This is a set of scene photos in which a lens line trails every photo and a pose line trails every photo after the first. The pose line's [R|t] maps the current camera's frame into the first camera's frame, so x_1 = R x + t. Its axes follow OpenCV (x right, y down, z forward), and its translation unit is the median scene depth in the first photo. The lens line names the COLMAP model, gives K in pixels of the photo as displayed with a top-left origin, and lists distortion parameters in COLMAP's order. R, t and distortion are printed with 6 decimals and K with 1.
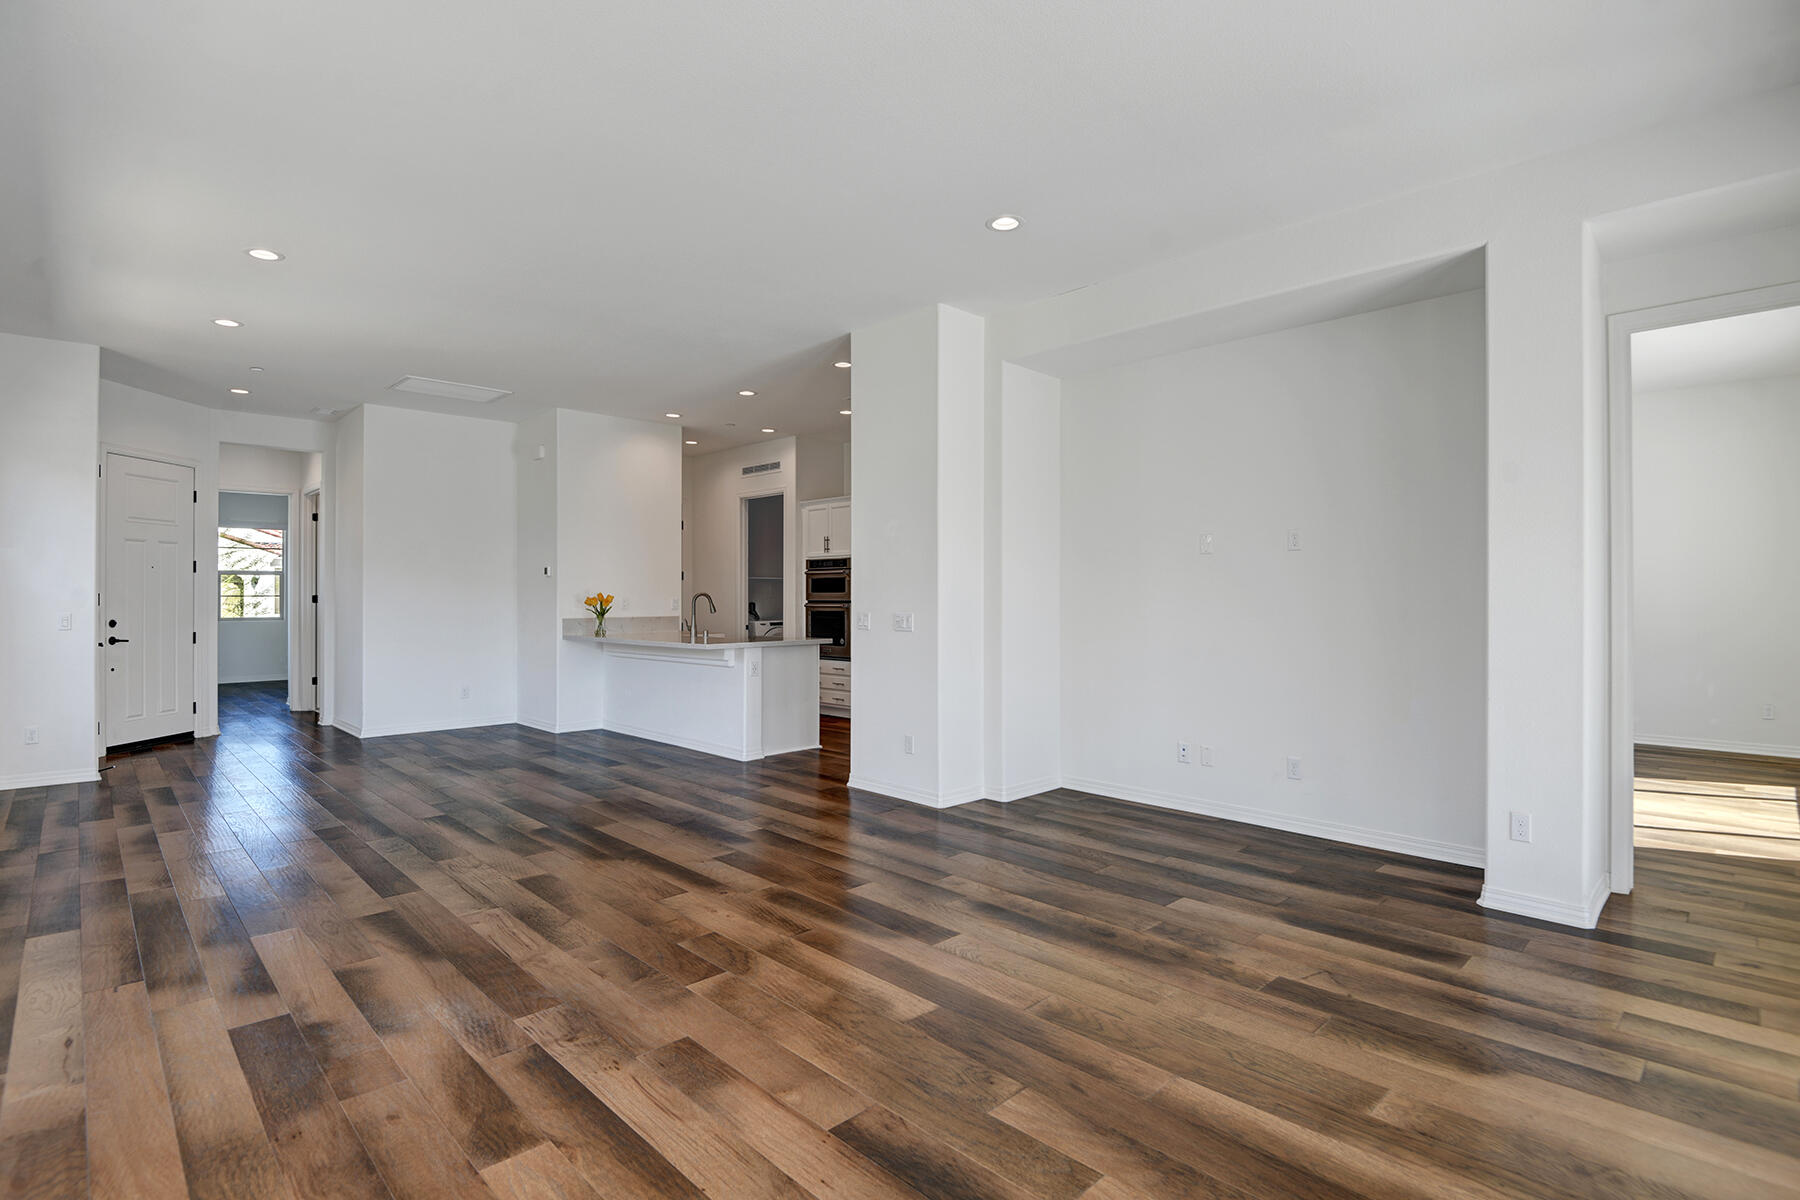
lens RADIAL K [[855.9, 0, 943.2], [0, 855.9, 591.5], [0, 0, 1]] dist [-0.055540, 0.004800]
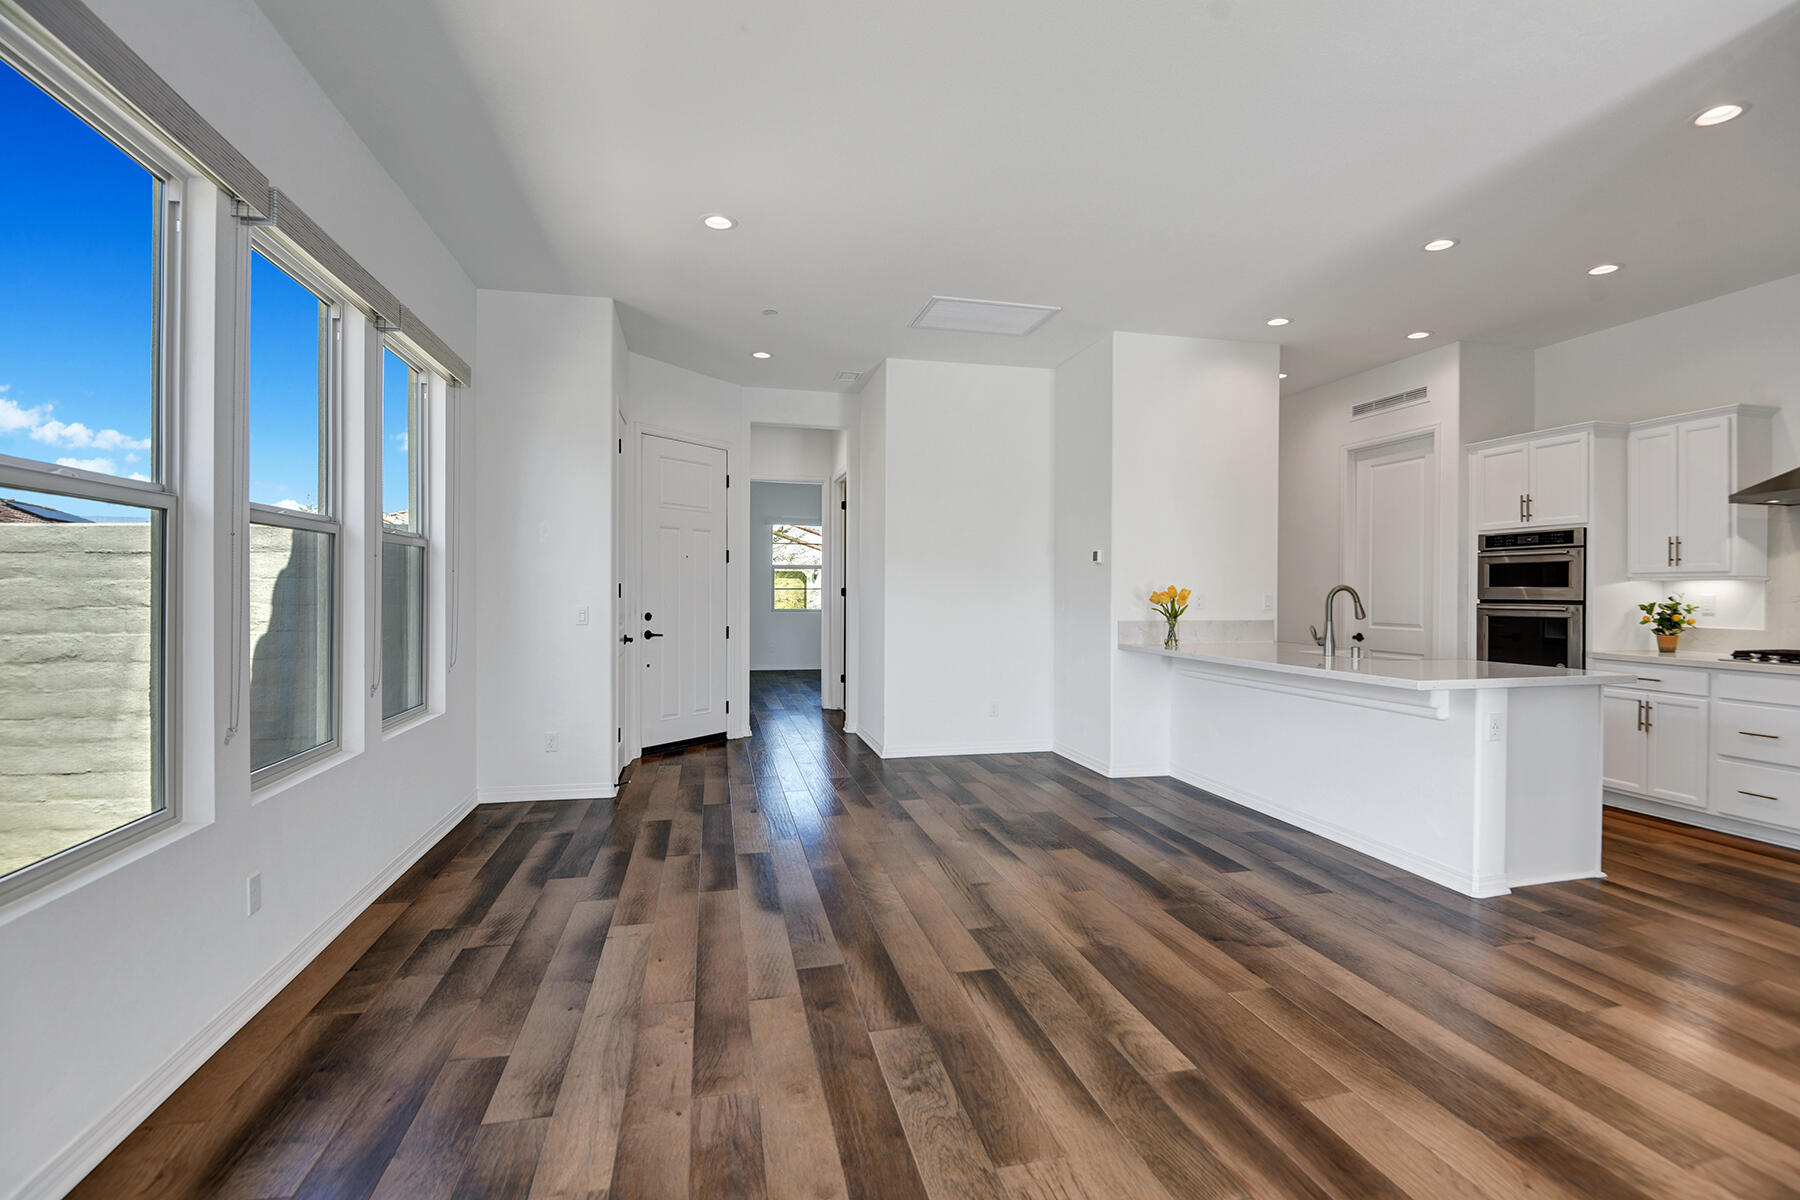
lens RADIAL K [[847.9, 0, 921.5], [0, 847.9, 600.5], [0, 0, 1]] dist [-0.019820, -0.005997]
pose [[0.839583, 0.012769, -0.543082, -0.205473], [-0.004625, 0.999856, 0.016357, 0.003663], [0.543212, -0.011222, 0.839520, 0.309159]]
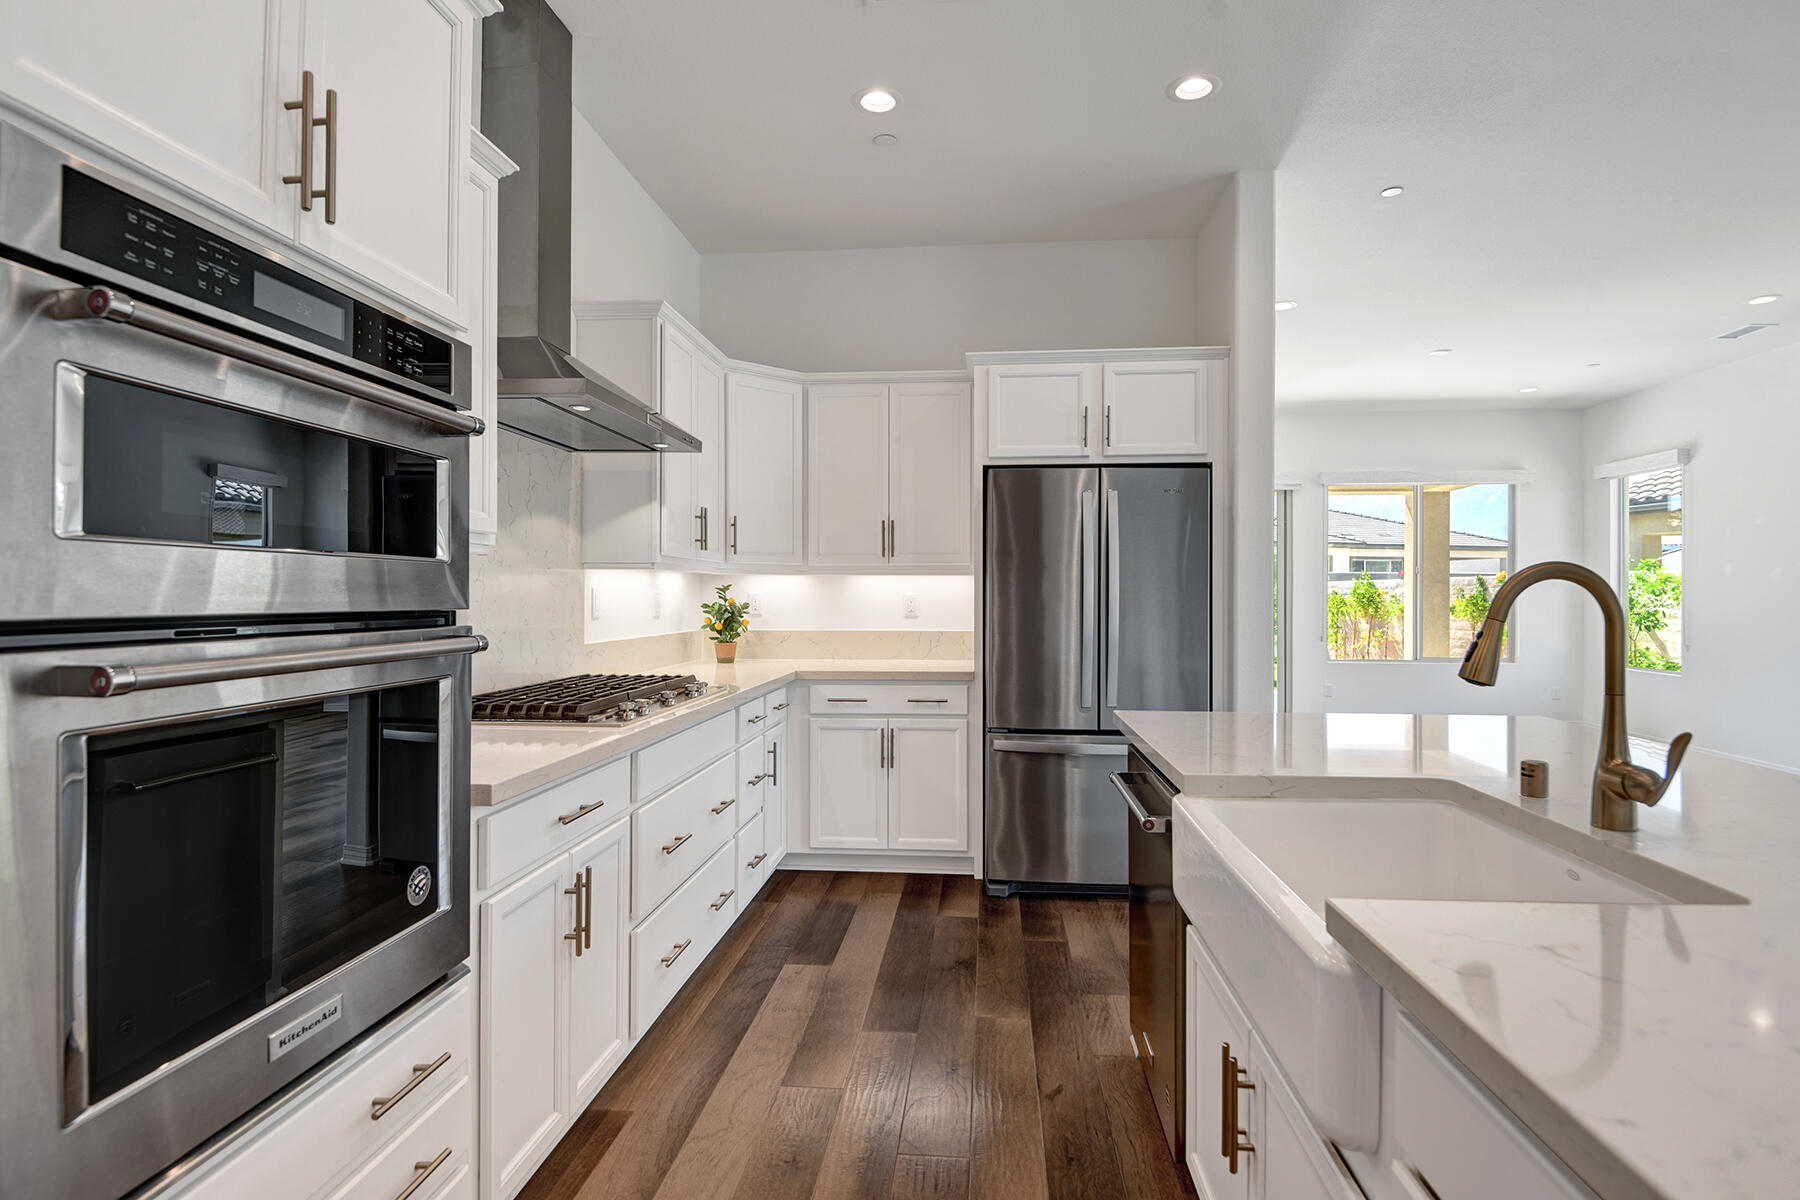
lens RADIAL K [[884.9, 0, 895.0], [0, 884.9, 600.8], [0, 0, 1]] dist [-0.028543, -0.003354]
pose [[-0.606520, -0.007246, 0.795035, -0.335452], [-0.007388, 0.999967, 0.003477, 0.008686], [-0.795034, -0.003765, -0.606554, 1.194900]]
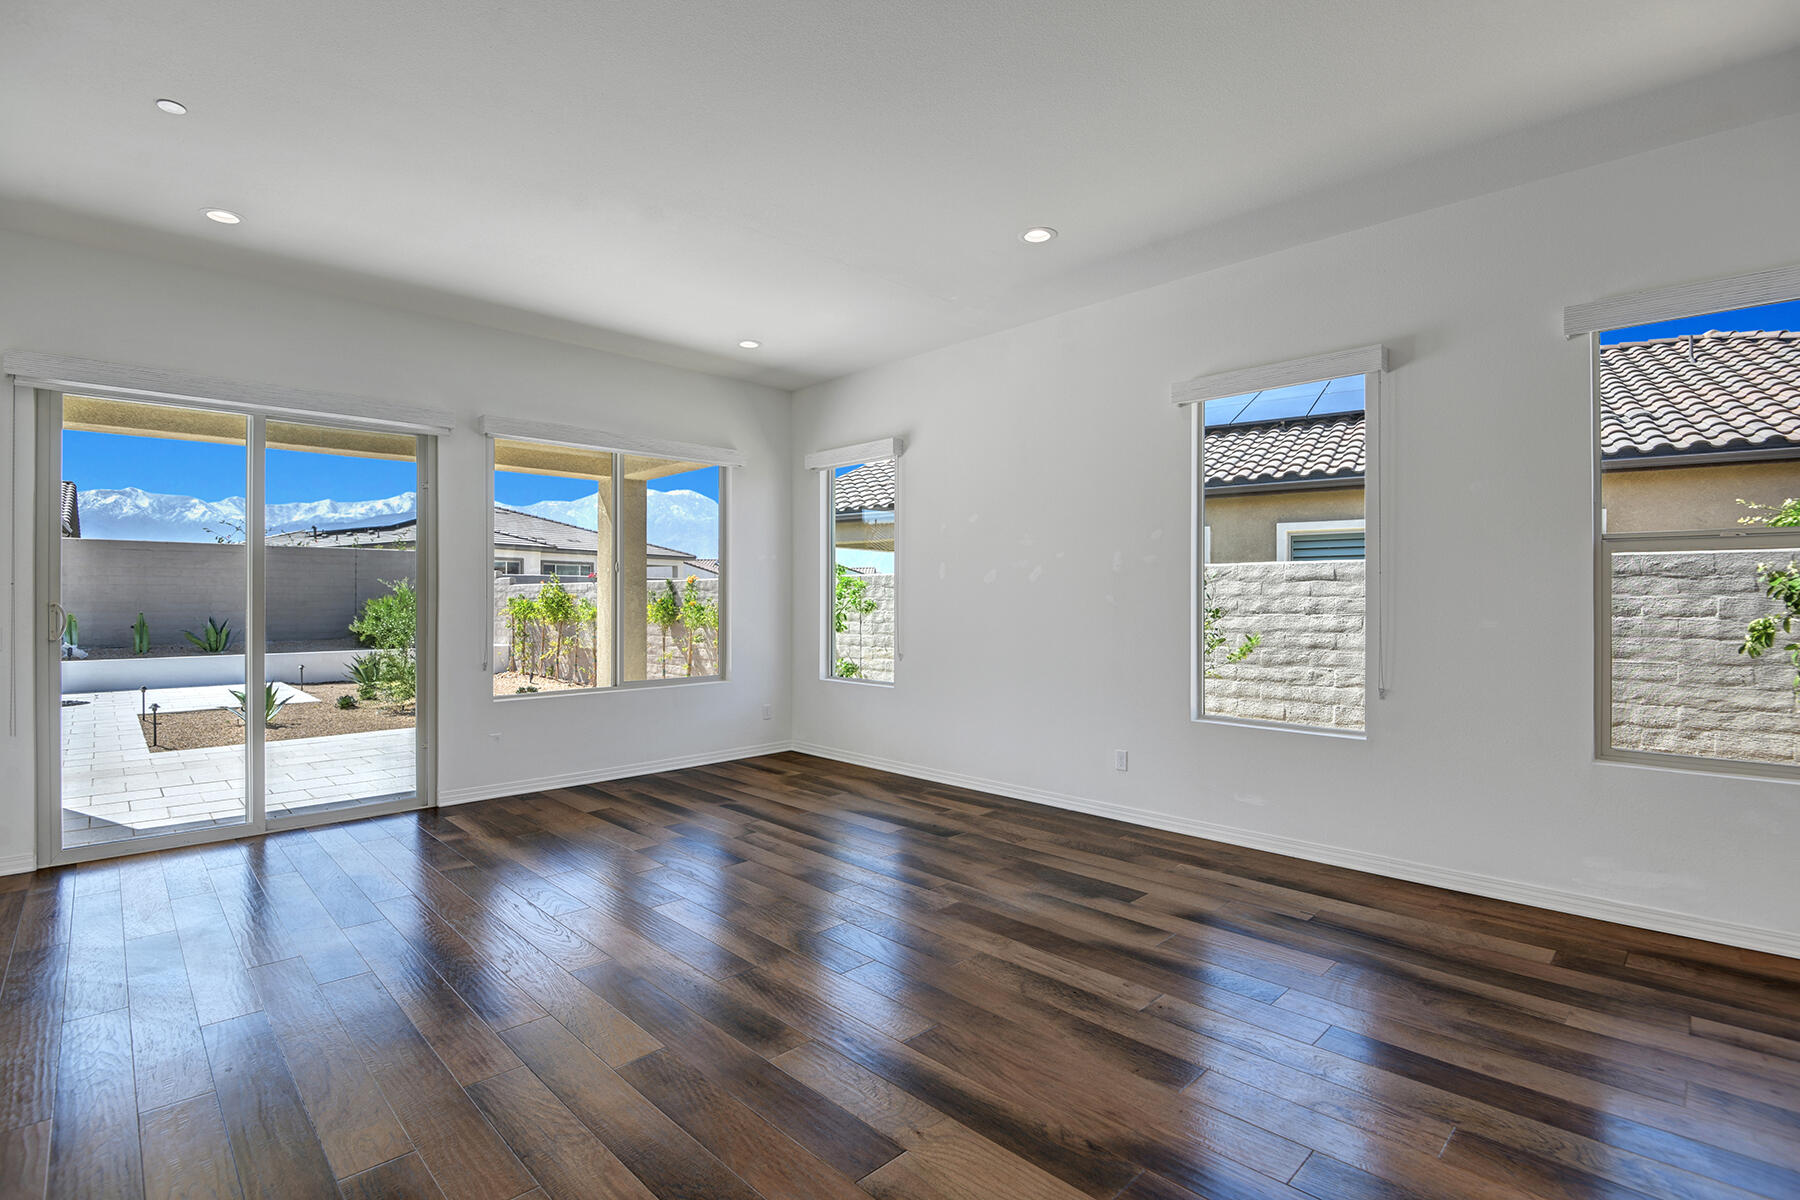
lens RADIAL K [[847.9, 0, 928.8], [0, 847.9, 583.0], [0, 0, 1]] dist [-0.019820, -0.005997]
pose [[-0.999924, -0.000527, 0.012334, -0.154499], [-0.000847, 0.999664, -0.025917, 0.004660], [-0.012316, -0.025926, -0.999588, 0.783857]]
